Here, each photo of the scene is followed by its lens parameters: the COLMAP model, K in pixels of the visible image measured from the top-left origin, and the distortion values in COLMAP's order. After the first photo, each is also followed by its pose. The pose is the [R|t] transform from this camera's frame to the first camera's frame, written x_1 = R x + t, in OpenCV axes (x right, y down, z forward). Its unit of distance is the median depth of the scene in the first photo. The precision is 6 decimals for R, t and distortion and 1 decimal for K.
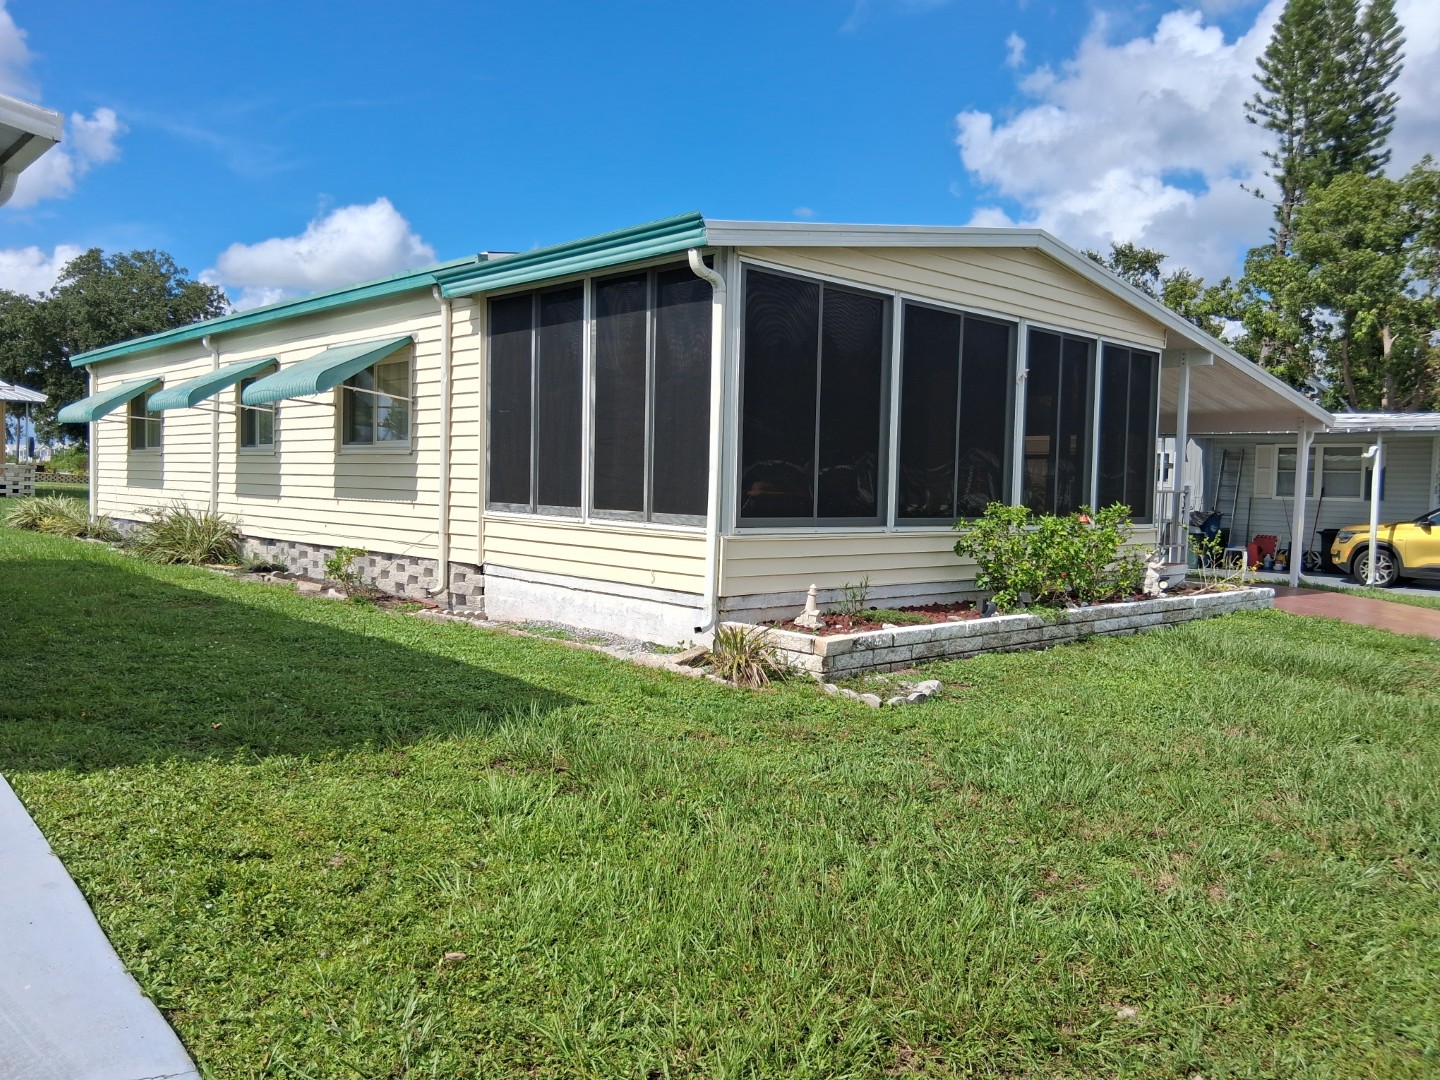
lens RADIAL K [[1094.5, 0, 734.5], [0, 1094.5, 541.2], [0, 0, 1]] dist [0.099158, -0.156342]
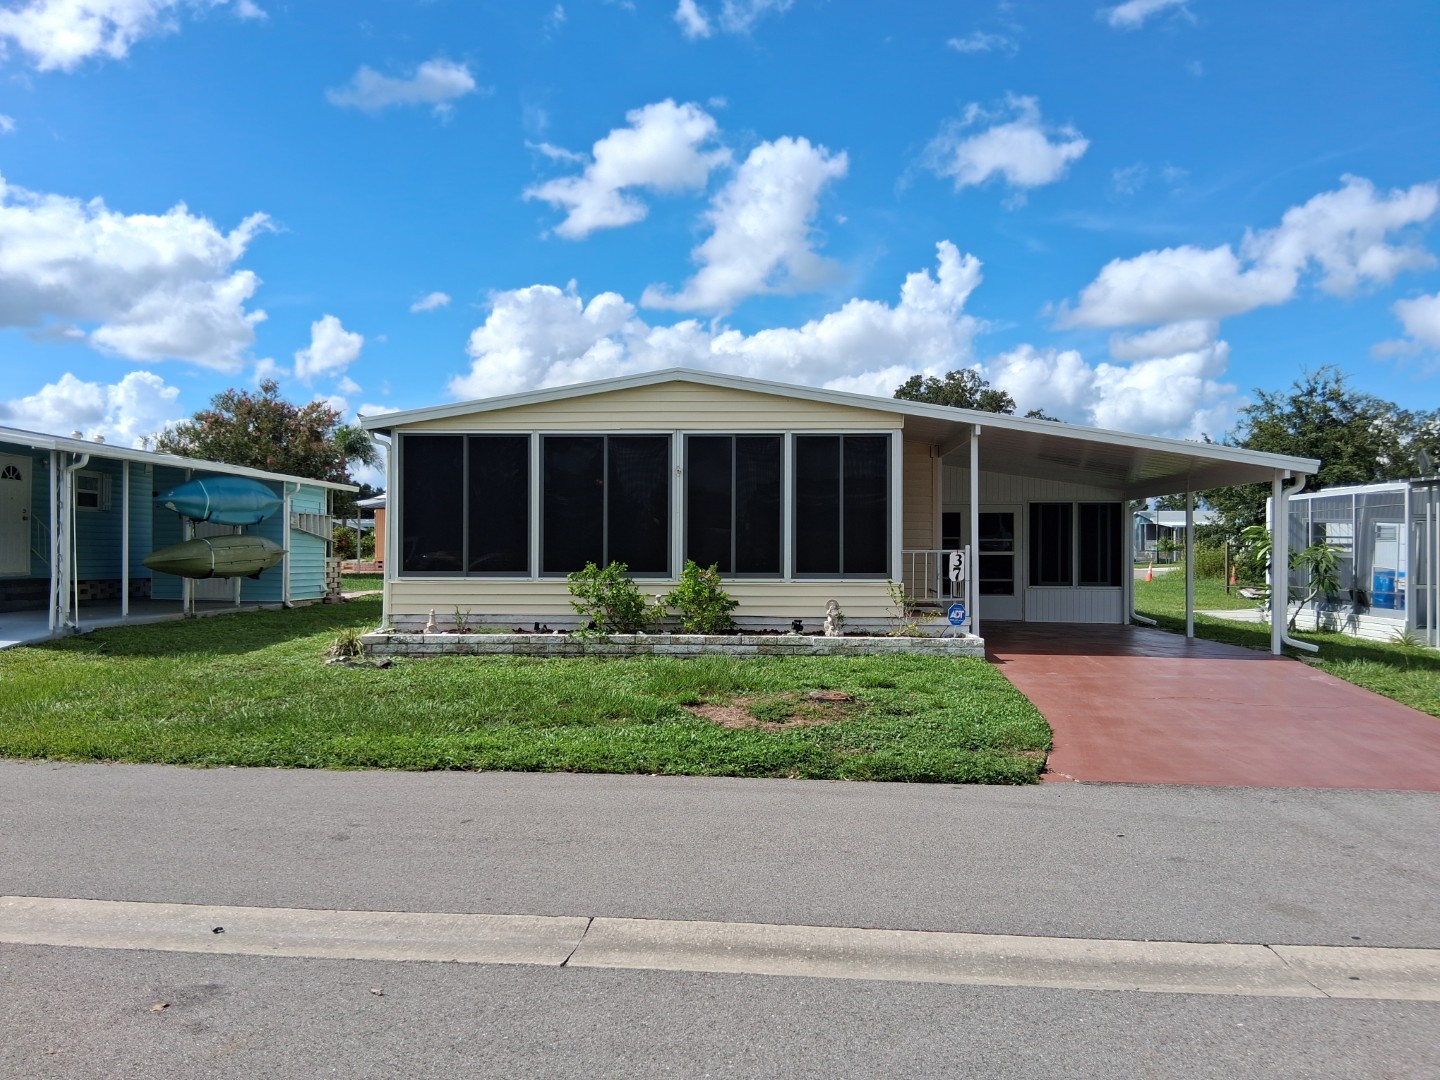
lens RADIAL K [[1094.5, 0, 720.9], [0, 1094.5, 544.8], [0, 0, 1]] dist [0.099158, -0.156342]
pose [[0.693046, -0.028693, -0.720322, 1.277209], [-0.021606, 0.997932, -0.060540, 0.026157], [0.720569, 0.057520, 0.690993, 0.085115]]
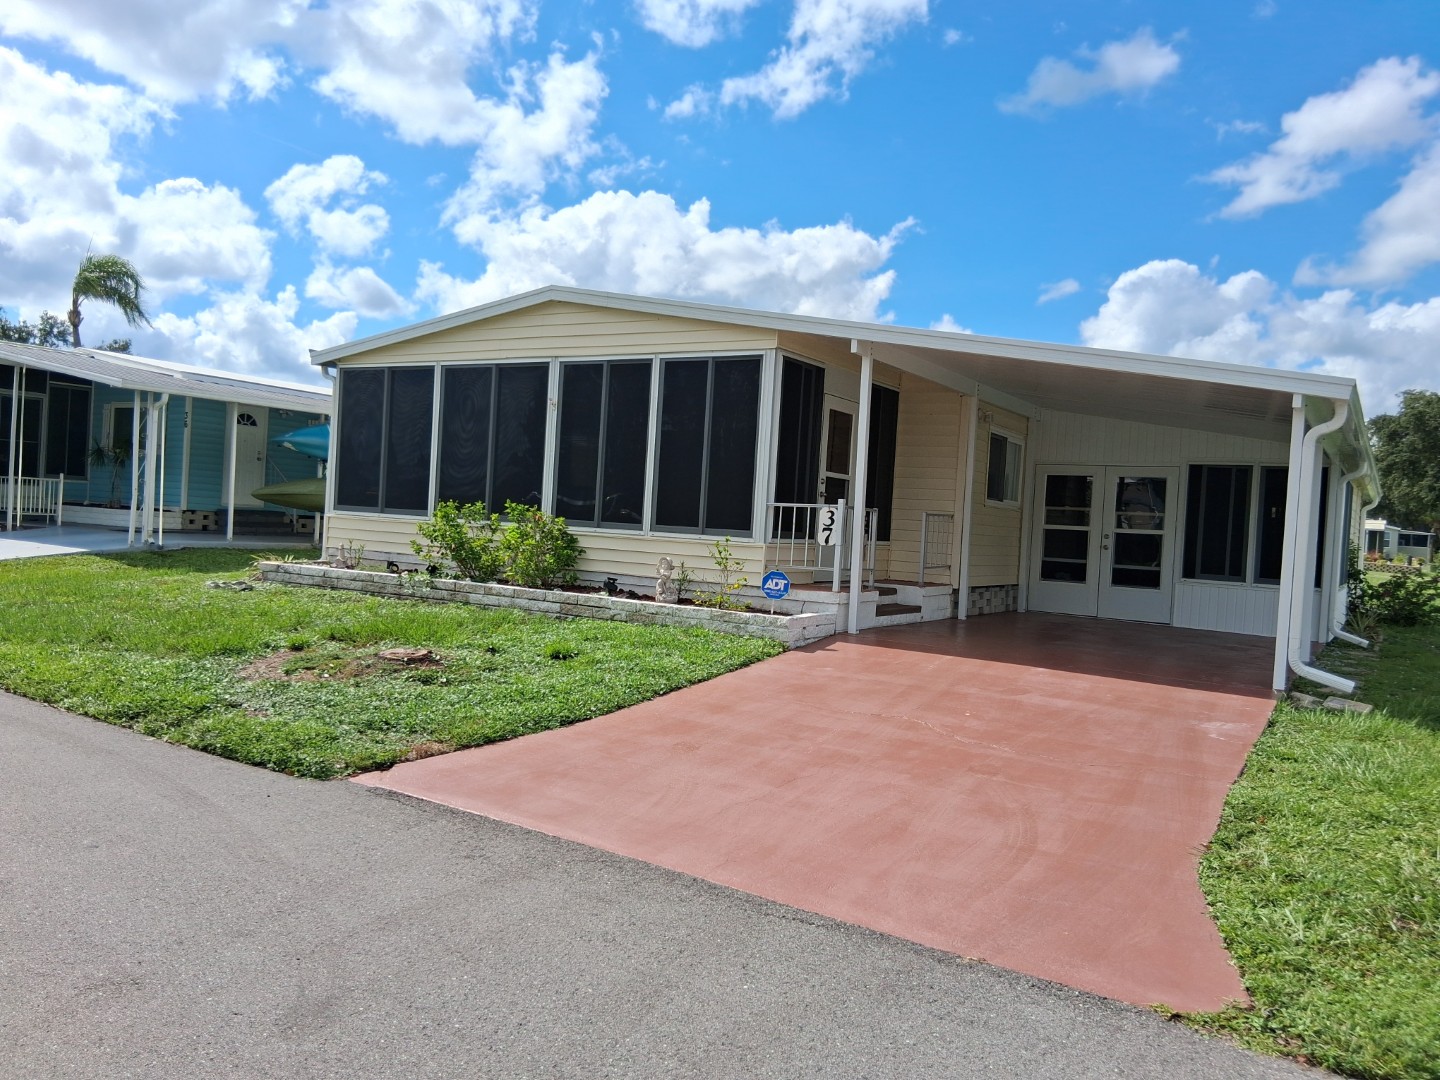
lens RADIAL K [[1094.5, 0, 715.2], [0, 1094.5, 536.5], [0, 0, 1]] dist [0.099158, -0.156342]
pose [[0.251053, 0.002412, -0.967970, 1.479929], [-0.099153, 0.994801, -0.023238, 0.008973], [0.962882, 0.101811, 0.249987, 0.871306]]
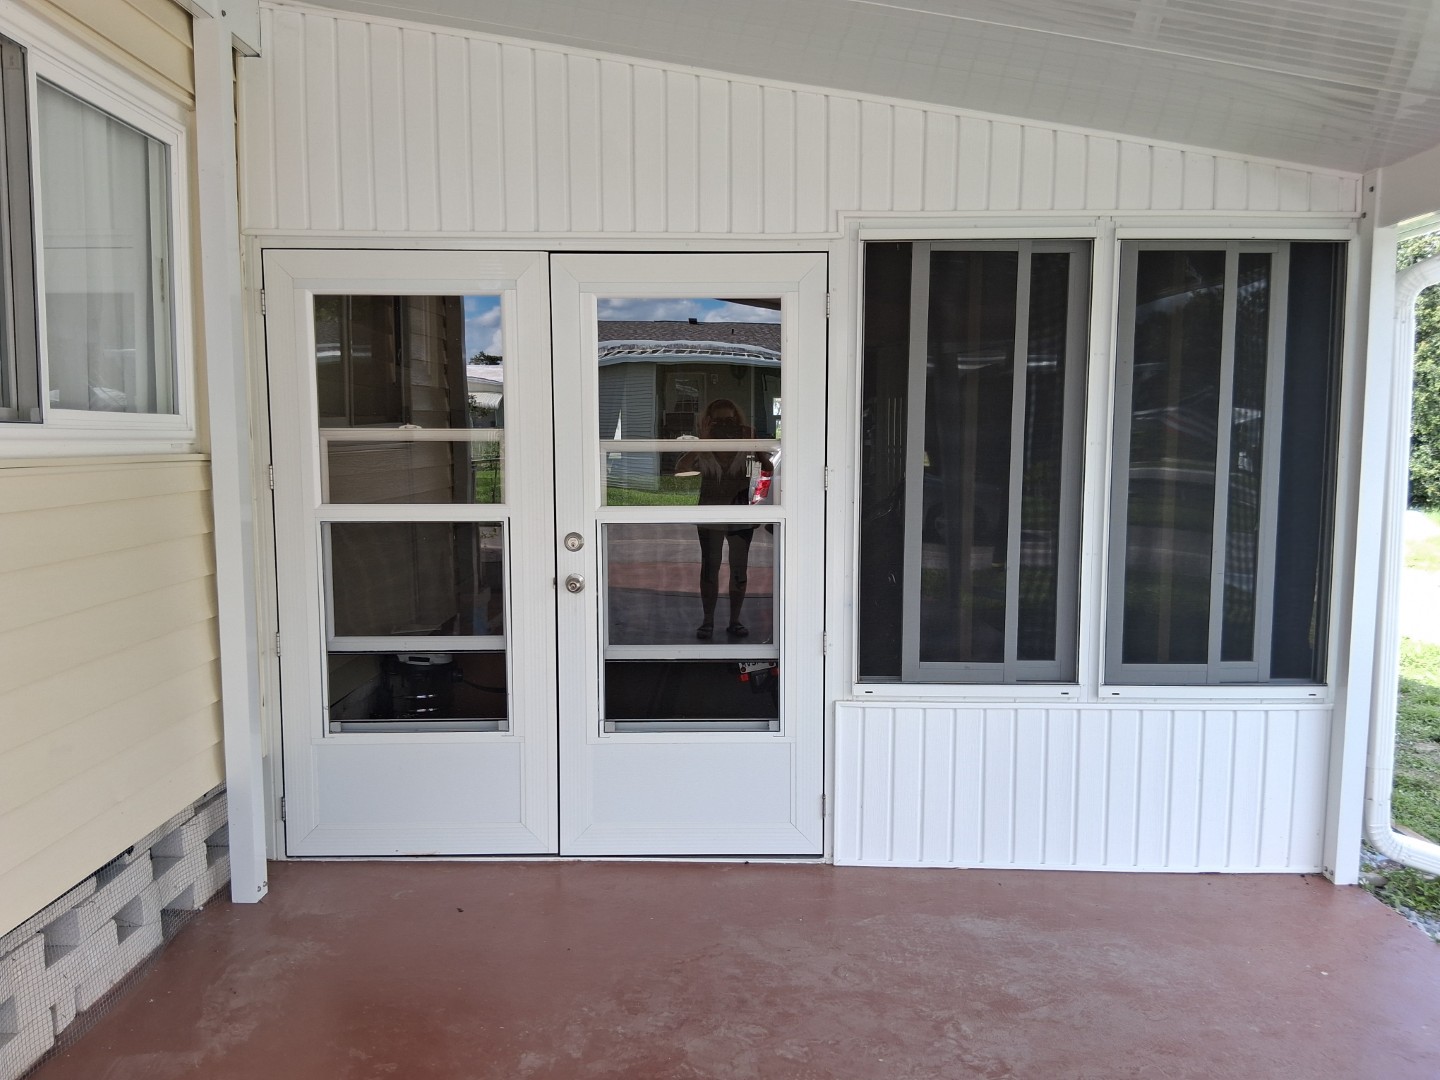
lens RADIAL K [[1094.5, 0, 722.0], [0, 1094.5, 550.3], [0, 0, 1]] dist [0.099158, -0.156342]
pose [[0.724385, 0.046852, -0.687802, 0.485517], [-0.017871, 0.998629, 0.049203, -0.091685], [0.689164, -0.023350, 0.724229, 1.502364]]
